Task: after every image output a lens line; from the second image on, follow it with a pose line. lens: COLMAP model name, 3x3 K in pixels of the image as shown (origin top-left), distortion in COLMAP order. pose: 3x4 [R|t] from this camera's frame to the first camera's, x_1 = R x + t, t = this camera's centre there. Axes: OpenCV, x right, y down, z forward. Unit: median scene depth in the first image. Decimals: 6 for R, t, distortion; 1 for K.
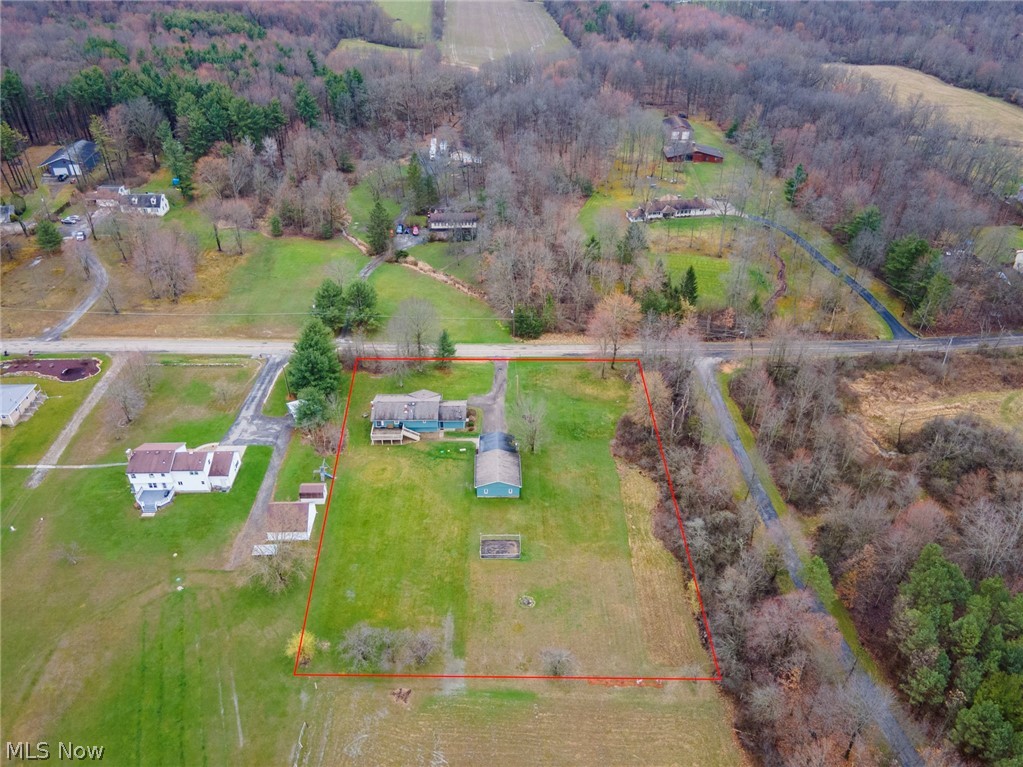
lens RADIAL K [[750.3, 0, 513.0], [0, 750.3, 381.0], [0, 0, 1]] dist [0.011447, 0.005726]
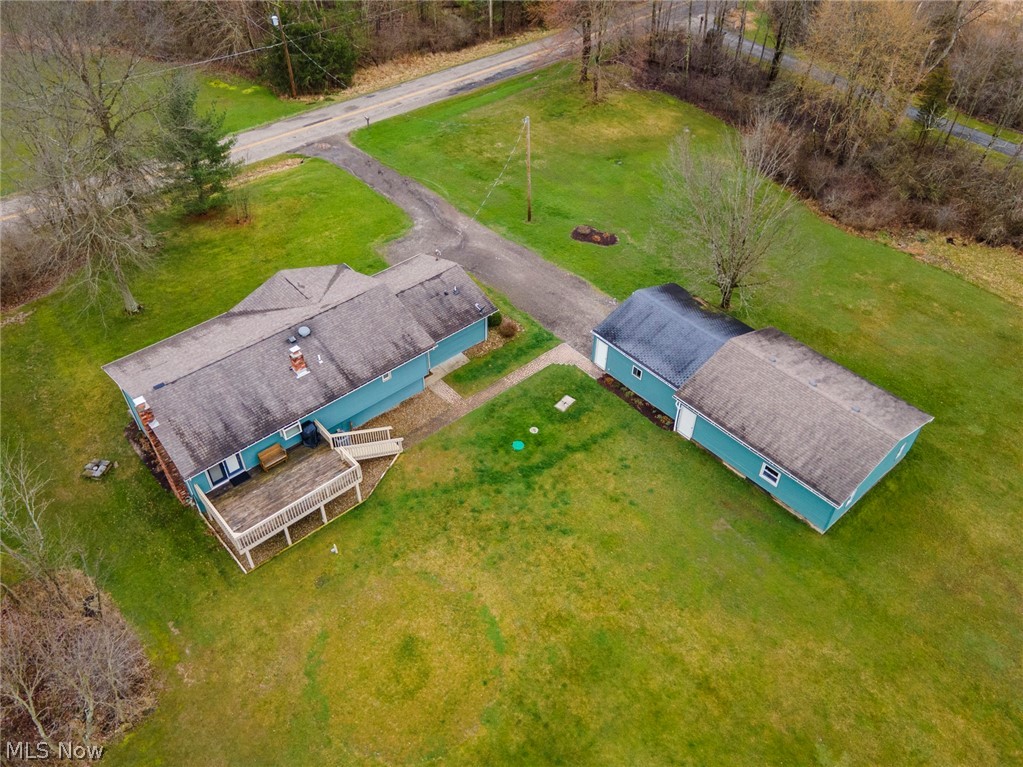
lens RADIAL K [[750.3, 0, 519.3], [0, 750.3, 385.8], [0, 0, 1]] dist [0.011447, 0.005726]
pose [[0.766495, -0.450888, 0.457369, -0.201064], [0.343612, 0.889539, 0.301083, -0.003733], [-0.542602, -0.073621, 0.836757, 0.762334]]
